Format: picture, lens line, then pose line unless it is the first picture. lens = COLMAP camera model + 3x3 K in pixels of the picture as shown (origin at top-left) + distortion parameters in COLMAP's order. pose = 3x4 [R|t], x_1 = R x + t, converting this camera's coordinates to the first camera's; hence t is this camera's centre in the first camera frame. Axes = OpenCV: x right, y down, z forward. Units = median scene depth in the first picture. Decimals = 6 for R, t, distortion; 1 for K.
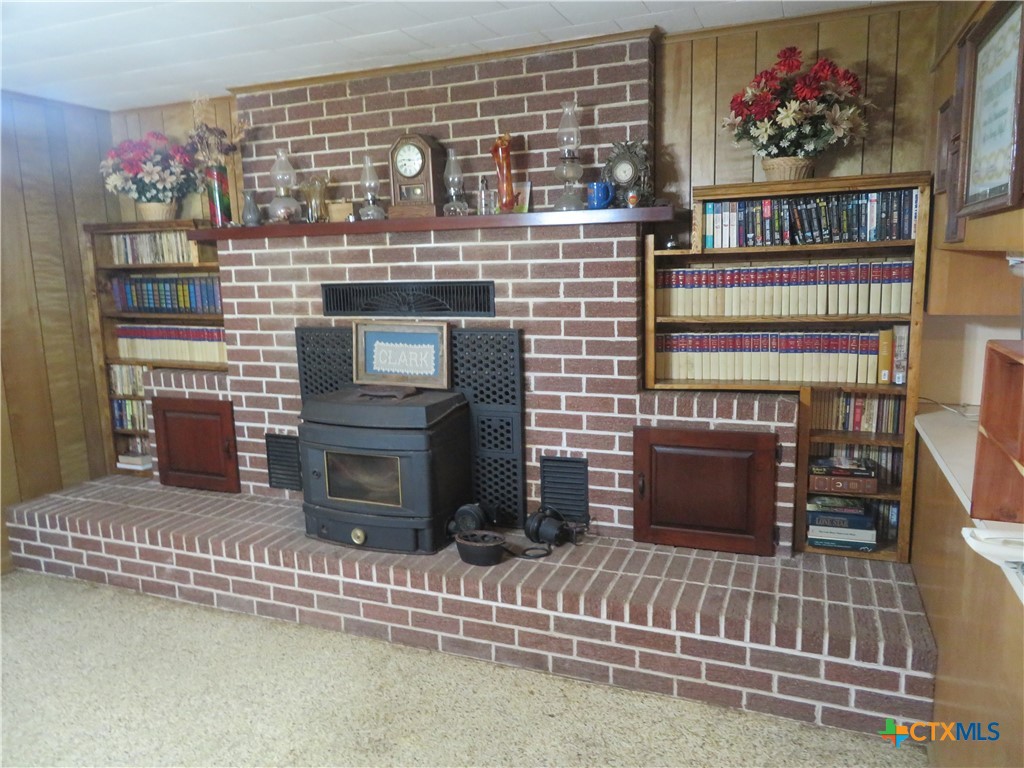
lens RADIAL K [[744.3, 0, 516.6], [0, 744.3, 381.3], [0, 0, 1]] dist [0.002584, 0.002561]
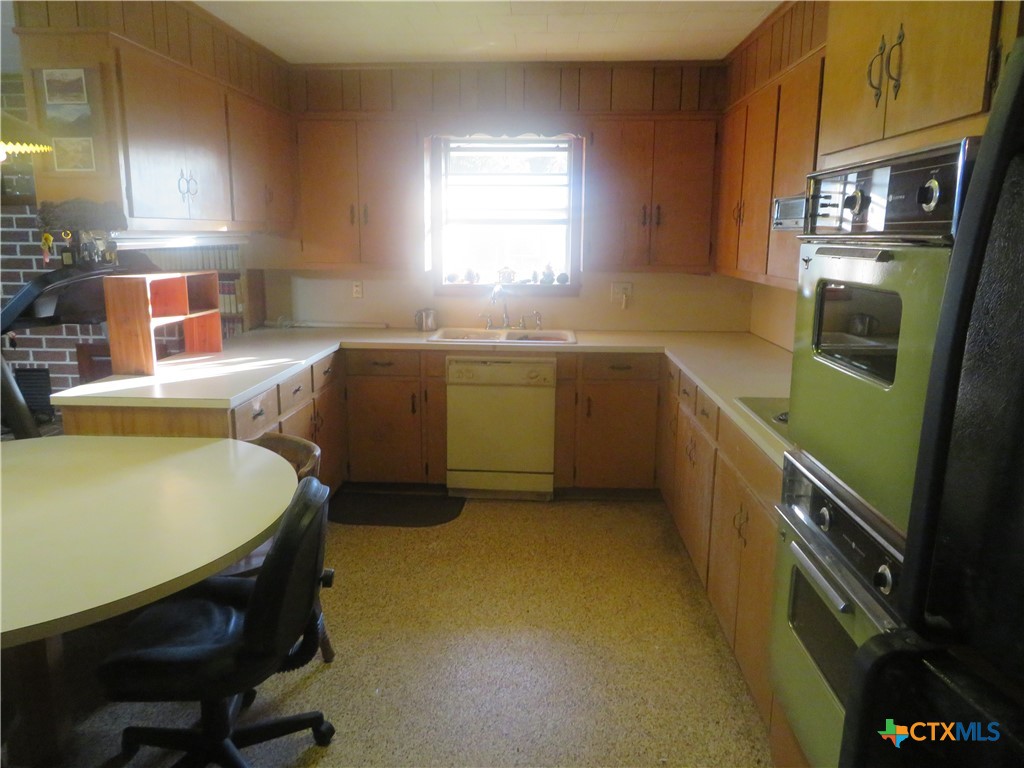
lens RADIAL K [[744.3, 0, 512.0], [0, 744.3, 378.7], [0, 0, 1]] dist [0.002584, 0.002561]
pose [[0.946290, -0.030181, 0.321908, 0.438496], [0.022689, 0.999378, 0.027000, 0.096272], [-0.322523, -0.018246, 0.946386, -0.599995]]
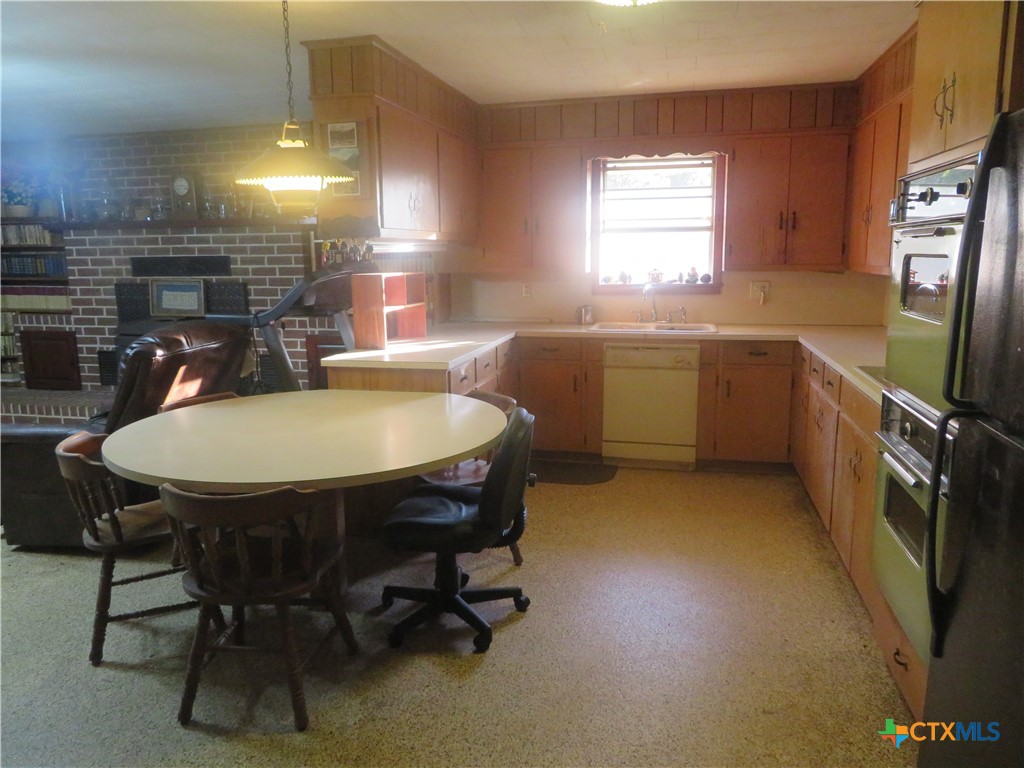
lens RADIAL K [[744.3, 0, 512.8], [0, 744.3, 383.2], [0, 0, 1]] dist [0.002584, 0.002561]
pose [[0.988980, -0.011700, 0.147585, 0.345192], [0.010929, 0.999922, 0.006036, 0.154724], [-0.147644, -0.004356, 0.989031, -0.803464]]
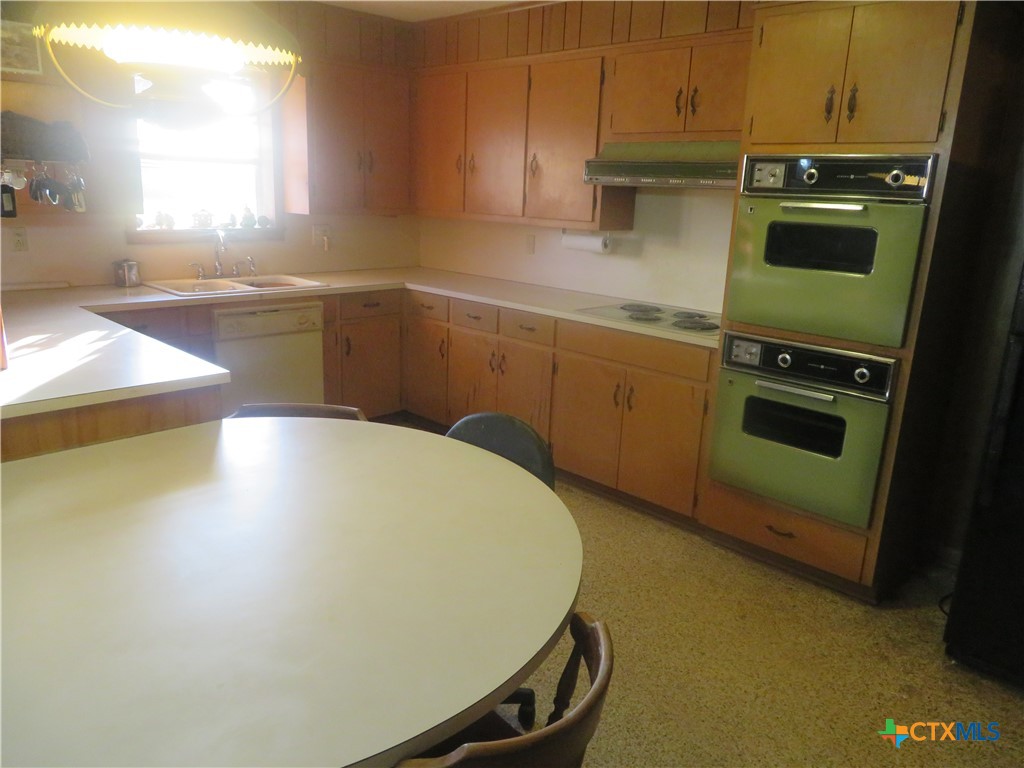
lens RADIAL K [[744.3, 0, 509.8], [0, 744.3, 383.6], [0, 0, 1]] dist [0.002584, 0.002561]
pose [[0.383288, -0.196227, 0.902544, -0.097581], [0.103621, 0.980138, 0.169092, 0.055971], [-0.917798, 0.028712, 0.396008, -0.253950]]
